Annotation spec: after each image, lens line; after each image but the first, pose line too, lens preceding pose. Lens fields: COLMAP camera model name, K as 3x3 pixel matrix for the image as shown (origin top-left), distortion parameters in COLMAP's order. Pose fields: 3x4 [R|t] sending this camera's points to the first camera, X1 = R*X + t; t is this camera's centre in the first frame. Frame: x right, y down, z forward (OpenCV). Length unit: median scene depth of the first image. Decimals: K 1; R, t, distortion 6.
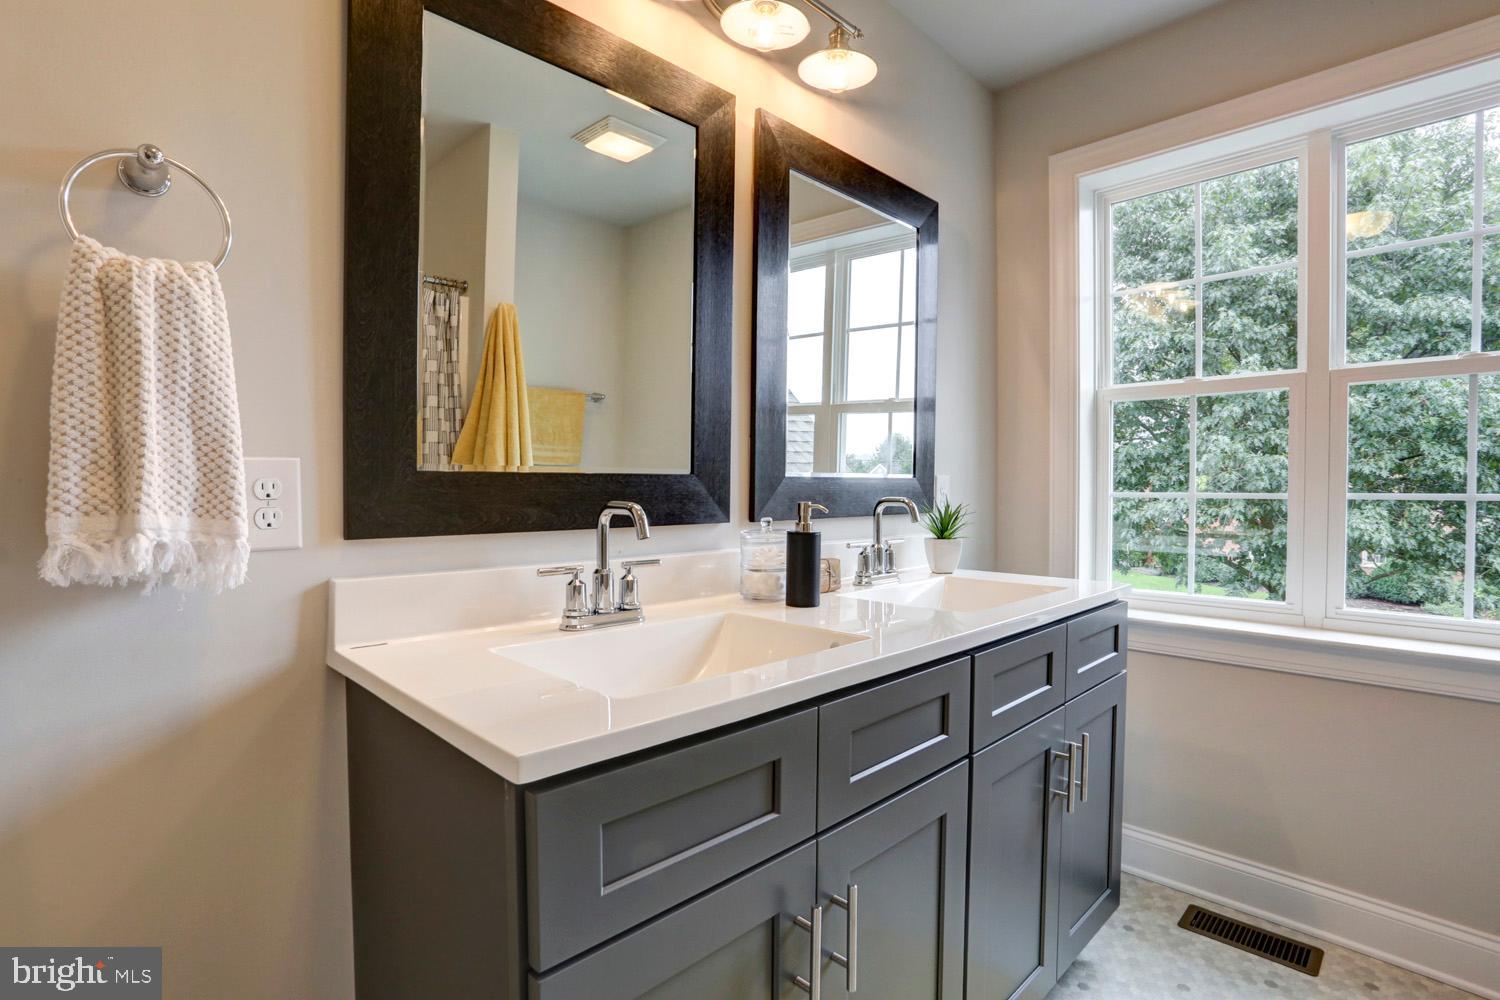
lens RADIAL K [[714.8, 0, 750.0], [0, 714.8, 500.0], [0, 0, 1]] dist [-0.012937, 0.001491]
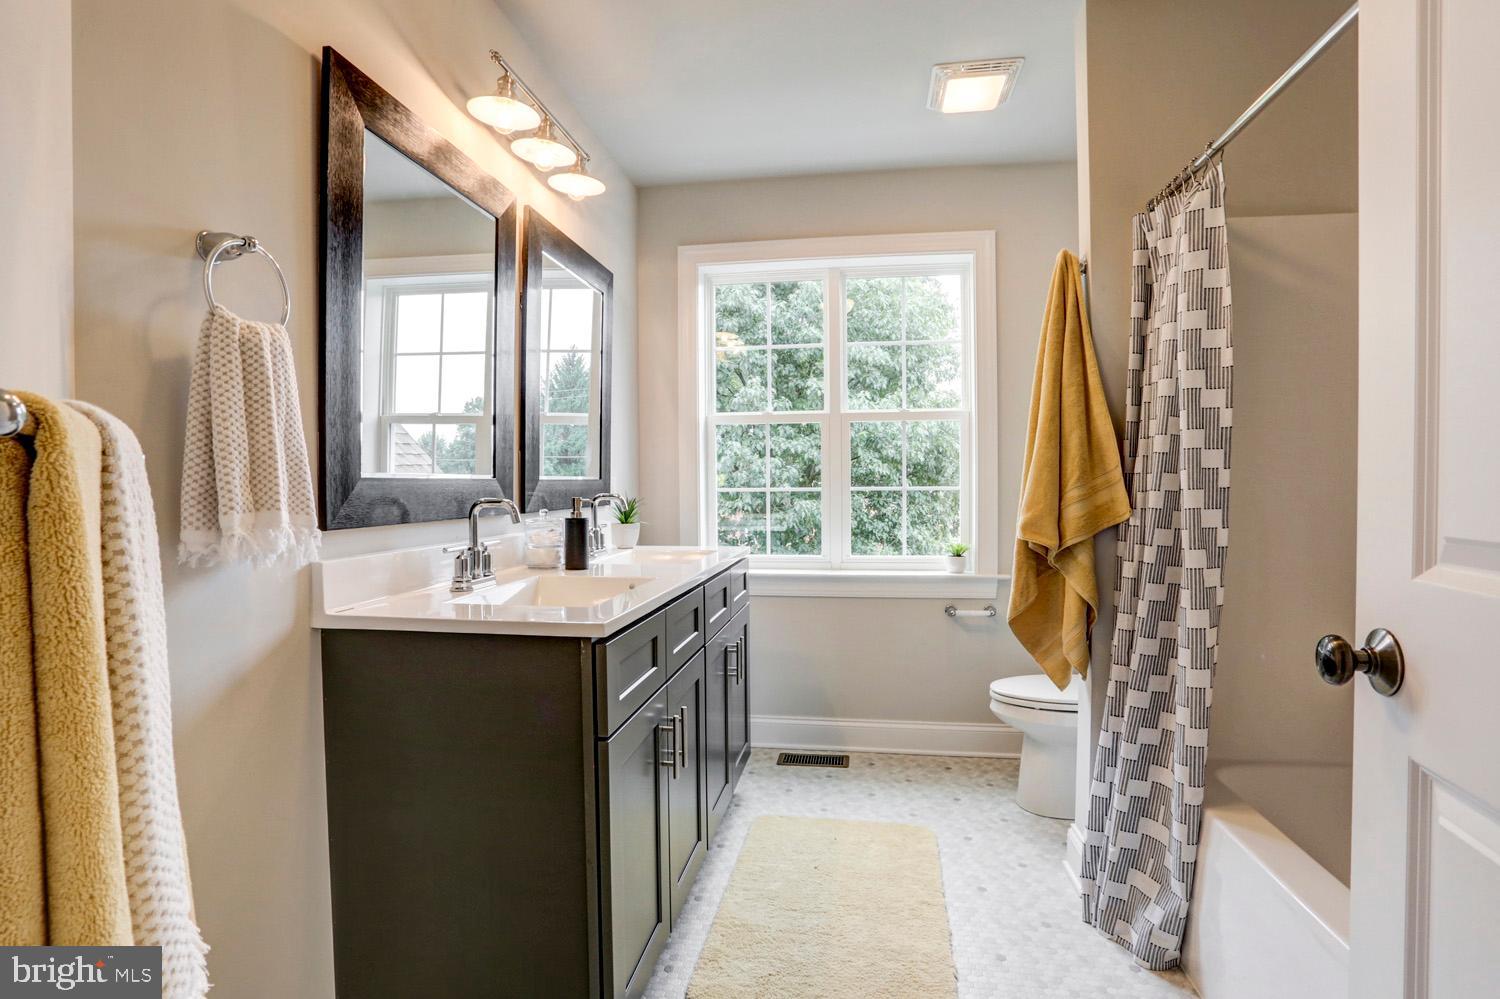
lens RADIAL K [[754.4, 0, 766.7], [0, 754.4, 504.5], [0, 0, 1]] dist [-0.020469, 0.000618]
pose [[0.798850, -0.033560, 0.600593, -0.376575], [0.032210, 0.999397, 0.013003, 0.008096], [-0.600667, 0.008958, 0.799449, -0.302791]]
